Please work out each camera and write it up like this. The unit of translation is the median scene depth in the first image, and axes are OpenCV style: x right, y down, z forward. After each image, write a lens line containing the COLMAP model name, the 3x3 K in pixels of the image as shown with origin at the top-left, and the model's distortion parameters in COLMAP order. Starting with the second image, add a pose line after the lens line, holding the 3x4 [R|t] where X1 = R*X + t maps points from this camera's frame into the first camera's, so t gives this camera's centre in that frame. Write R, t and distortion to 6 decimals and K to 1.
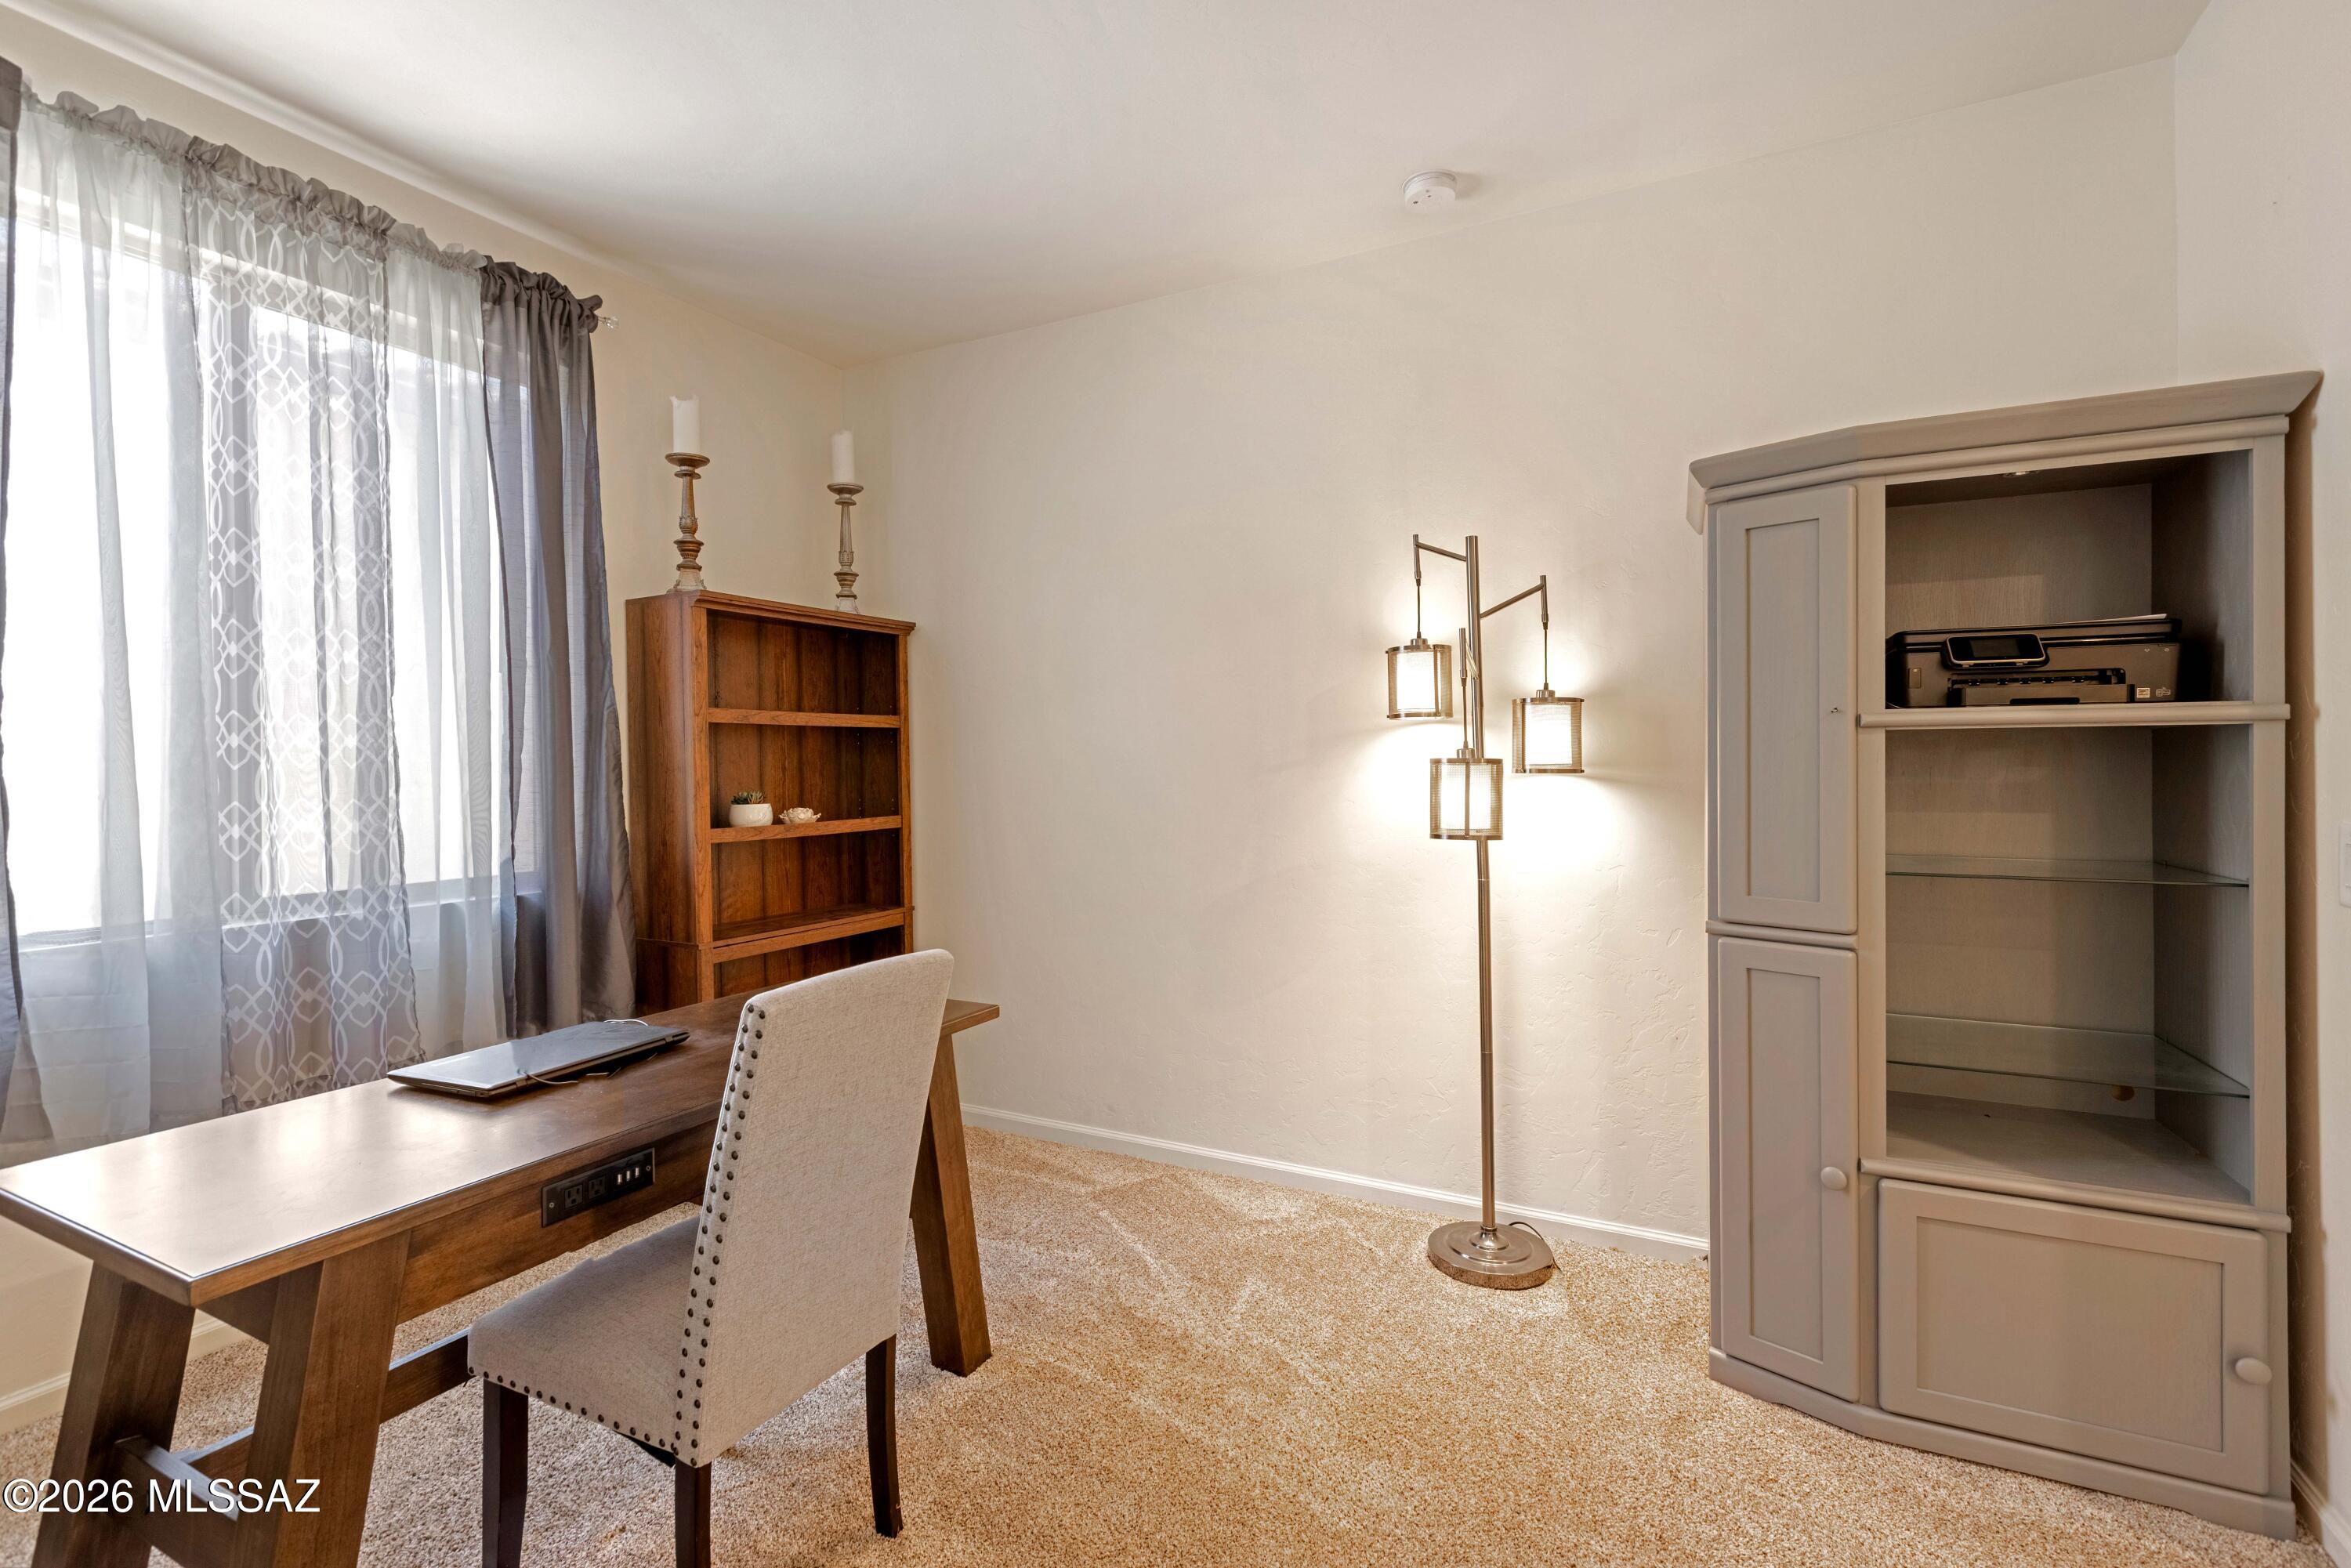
lens RADIAL K [[1092.7, 0, 1146.1], [0, 1092.7, 746.6], [0, 0, 1]] dist [0.001561, -0.000865]
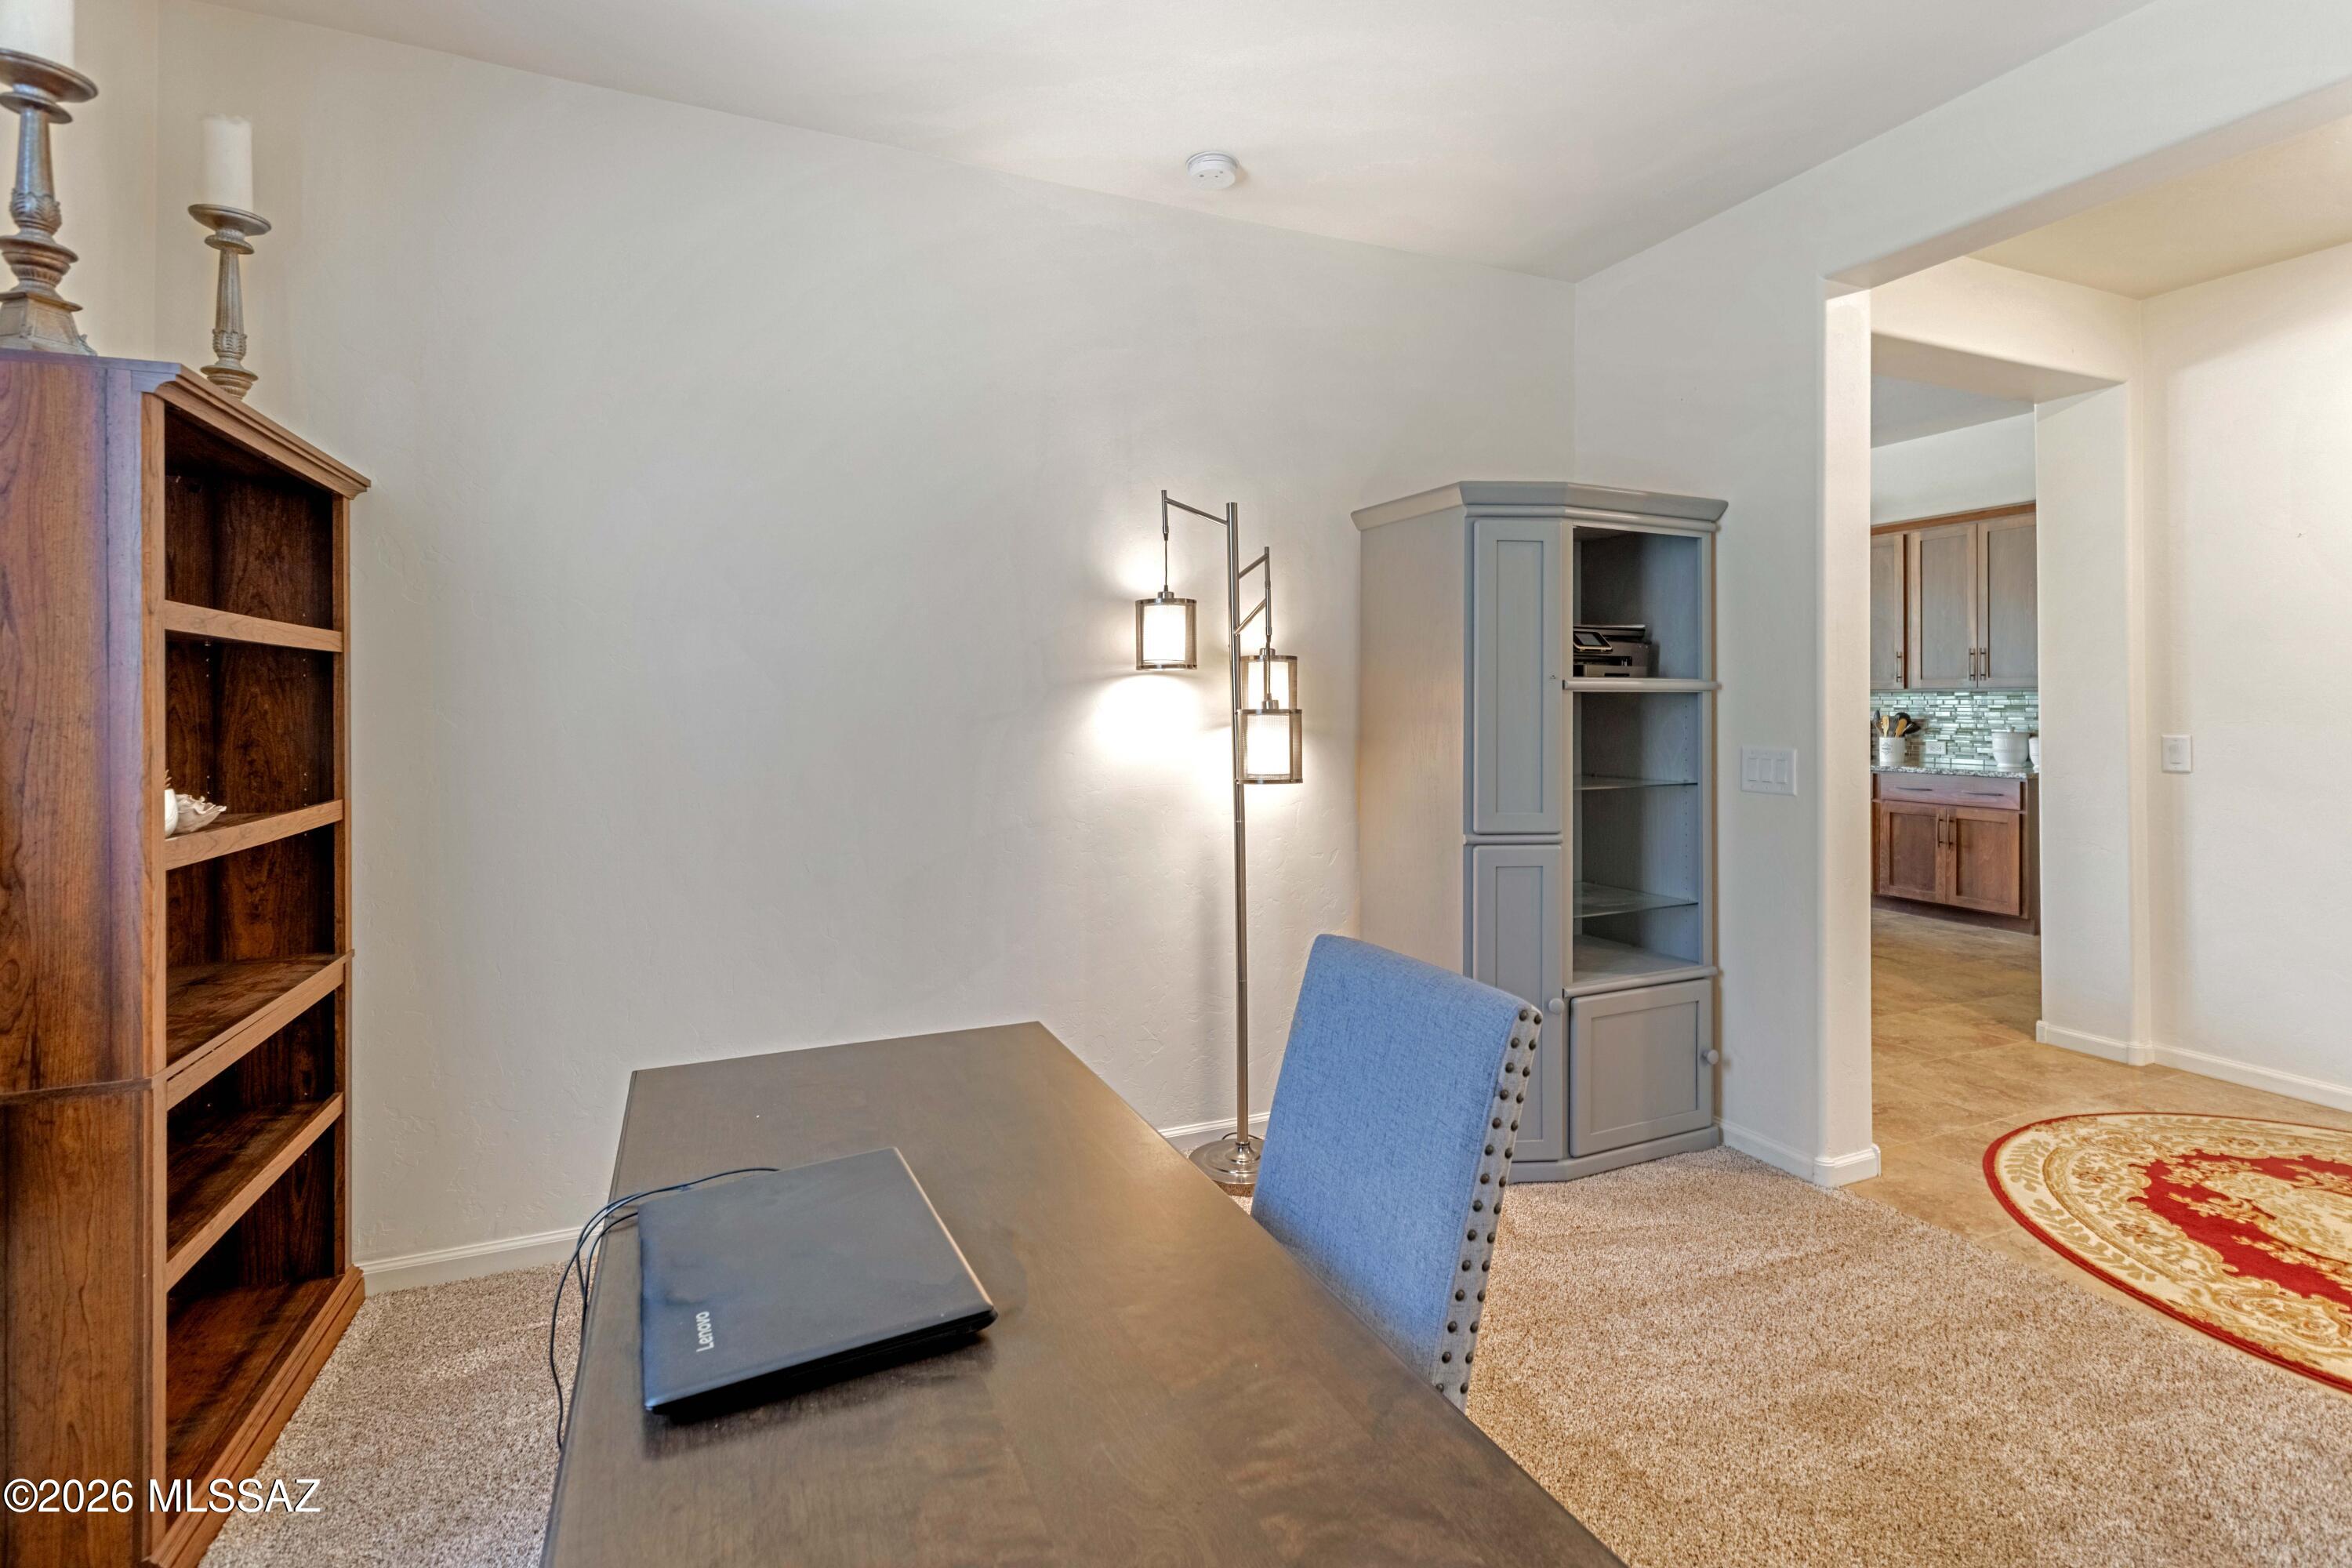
lens RADIAL K [[1126.2, 0, 1211.8], [0, 1126.2, 692.4], [0, 0, 1]] dist [-0.001654, -0.000502]
pose [[0.598320, 0.016820, 0.801081, -0.568382], [-0.014240, 0.999845, -0.010358, 0.005695], [-0.801131, -0.005210, 0.598466, 0.335501]]
